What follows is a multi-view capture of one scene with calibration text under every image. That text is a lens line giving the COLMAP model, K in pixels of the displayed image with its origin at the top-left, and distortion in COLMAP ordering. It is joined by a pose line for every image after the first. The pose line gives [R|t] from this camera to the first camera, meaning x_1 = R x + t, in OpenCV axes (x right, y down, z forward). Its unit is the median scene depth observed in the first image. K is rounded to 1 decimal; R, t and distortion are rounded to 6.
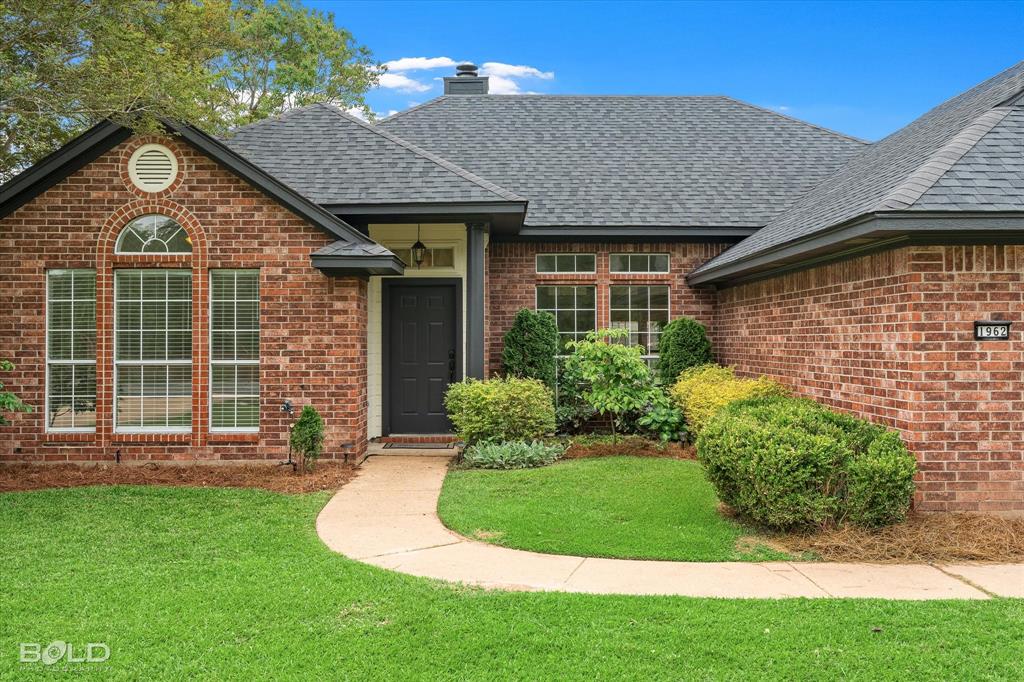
lens RADIAL K [[949.8, 0, 489.2], [0, 949.8, 340.1], [0, 0, 1]] dist [0.001912, 0.005060]
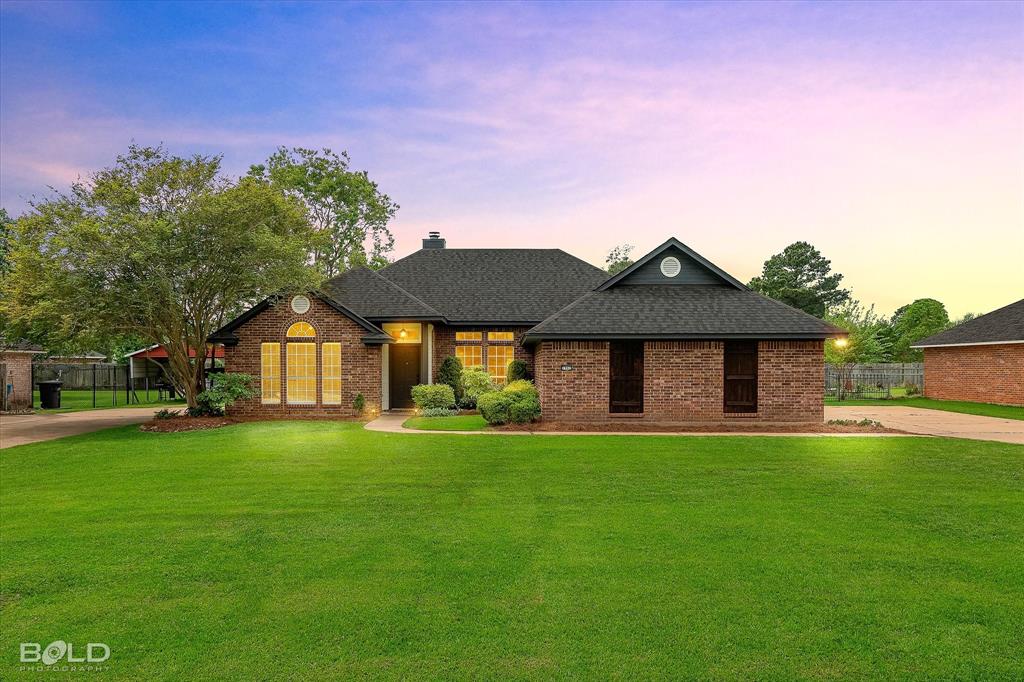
lens RADIAL K [[797.3, 0, 472.8], [0, 797.3, 401.3], [0, 0, 1]] dist [-0.001572, -0.000216]
pose [[0.999429, 0.004415, -0.033494, 0.202387], [-0.002942, 0.999031, 0.043911, -0.009789], [0.033656, -0.043787, 0.998474, -1.219629]]
